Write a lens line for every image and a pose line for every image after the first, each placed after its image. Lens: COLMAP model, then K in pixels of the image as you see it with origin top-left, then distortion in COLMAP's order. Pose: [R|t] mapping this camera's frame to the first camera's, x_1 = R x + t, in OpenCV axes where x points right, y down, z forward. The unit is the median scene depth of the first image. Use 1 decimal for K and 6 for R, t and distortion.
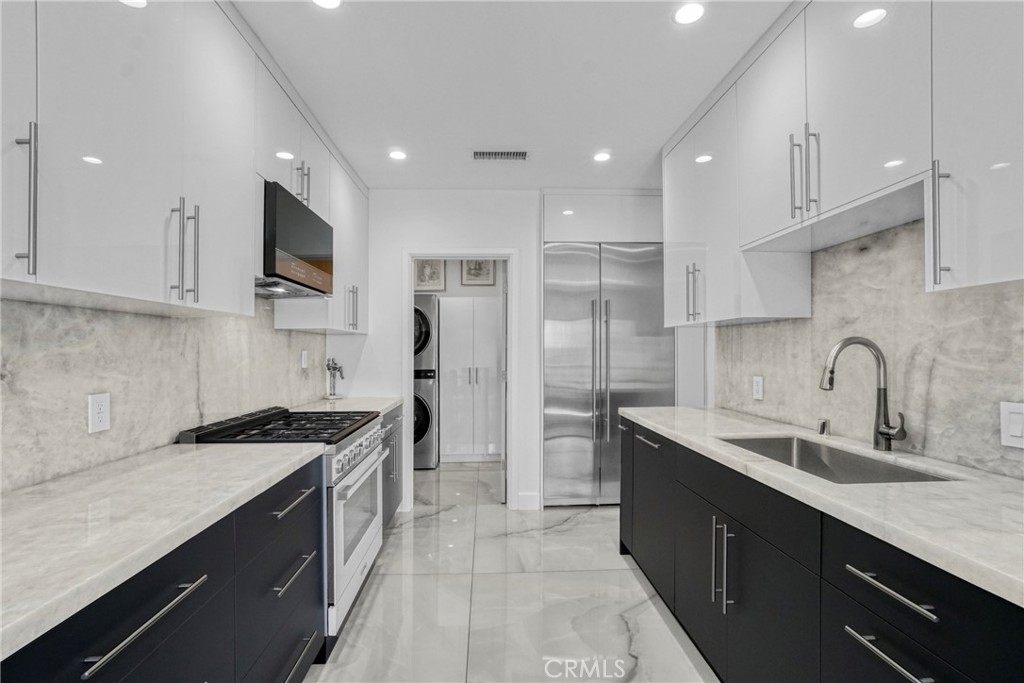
lens RADIAL K [[479.2, 0, 510.2], [0, 479.2, 344.6], [0, 0, 1]] dist [-0.049601, 0.019525]
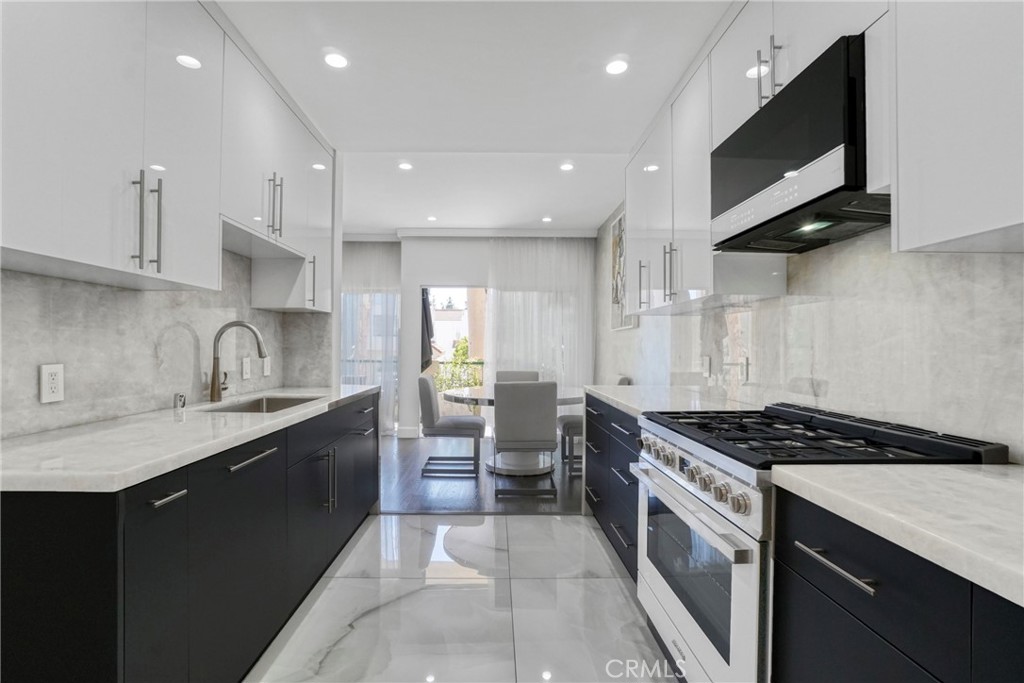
lens RADIAL K [[479.2, 0, 510.2], [0, 479.2, 344.6], [0, 0, 1]] dist [-0.049601, 0.019525]
pose [[-0.999781, 0.003259, 0.020690, -0.100929], [0.003027, 0.999933, -0.011211, 0.059046], [-0.020725, -0.011146, -0.999723, 1.905914]]
